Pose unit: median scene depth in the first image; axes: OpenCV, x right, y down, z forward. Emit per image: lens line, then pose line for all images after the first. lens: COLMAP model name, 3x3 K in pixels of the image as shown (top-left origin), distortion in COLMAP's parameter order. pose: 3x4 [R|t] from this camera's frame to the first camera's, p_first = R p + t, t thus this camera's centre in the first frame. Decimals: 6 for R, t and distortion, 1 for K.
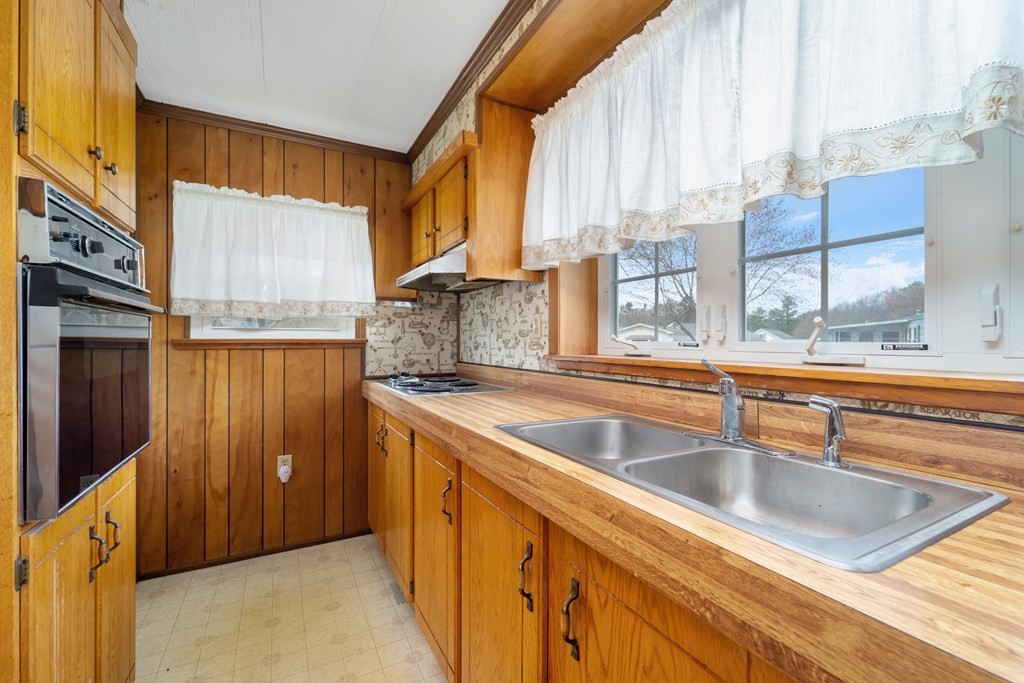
lens RADIAL K [[426.8, 0, 501.5], [0, 426.8, 343.2], [0, 0, 1]] dist [0.001948, -0.002018]
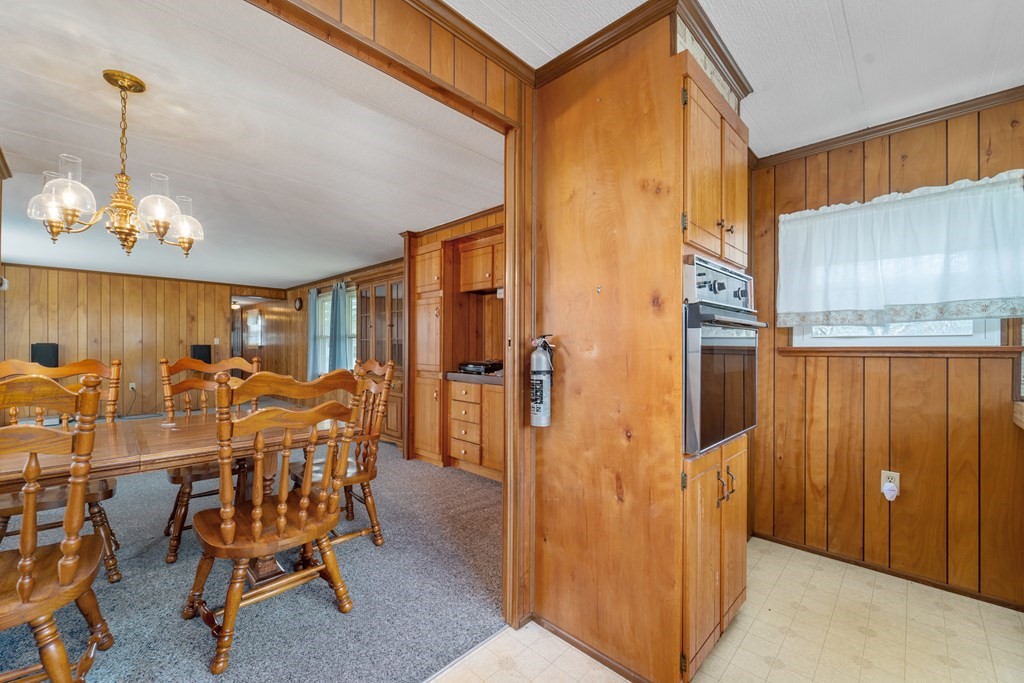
lens RADIAL K [[426.8, 0, 513.7], [0, 426.8, 345.5], [0, 0, 1]] dist [0.001948, -0.002018]
pose [[0.324699, -0.006378, -0.945796, 0.120878], [-0.006150, 0.999942, -0.008854, 0.000822], [0.945797, 0.008692, 0.324641, -0.092417]]
